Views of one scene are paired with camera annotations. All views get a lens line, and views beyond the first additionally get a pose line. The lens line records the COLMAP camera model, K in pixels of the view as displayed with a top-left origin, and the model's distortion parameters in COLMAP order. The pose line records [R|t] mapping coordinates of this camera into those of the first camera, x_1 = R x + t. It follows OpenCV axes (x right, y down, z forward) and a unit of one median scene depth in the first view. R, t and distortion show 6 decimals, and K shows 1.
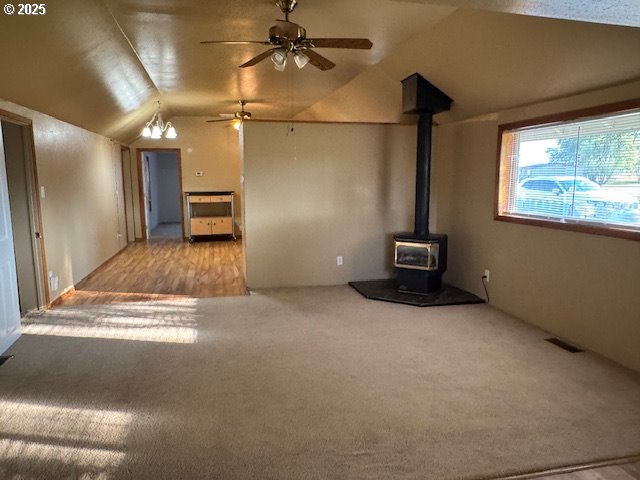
lens RADIAL K [[458.8, 0, 319.3], [0, 458.8, 239.4], [0, 0, 1]] dist [-0.013736, -0.002895]
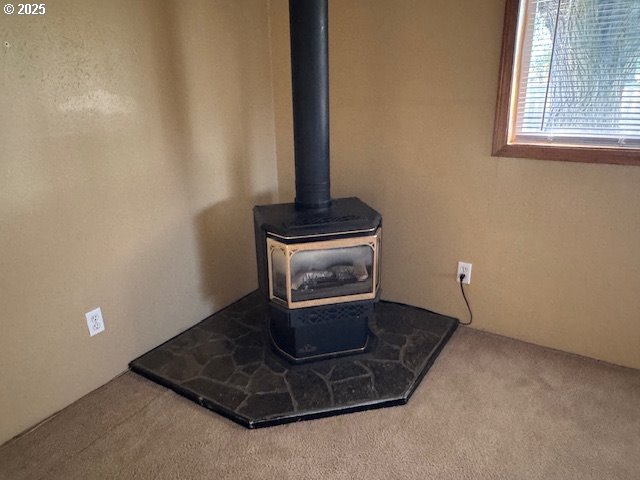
lens RADIAL K [[458.8, 0, 319.6], [0, 458.8, 240.7], [0, 0, 1]] dist [-0.013736, -0.002895]
pose [[0.717387, -0.238314, 0.654647, -0.050657], [0.118236, 0.967689, 0.222705, -0.078758], [-0.686569, -0.082363, 0.722385, 0.756275]]
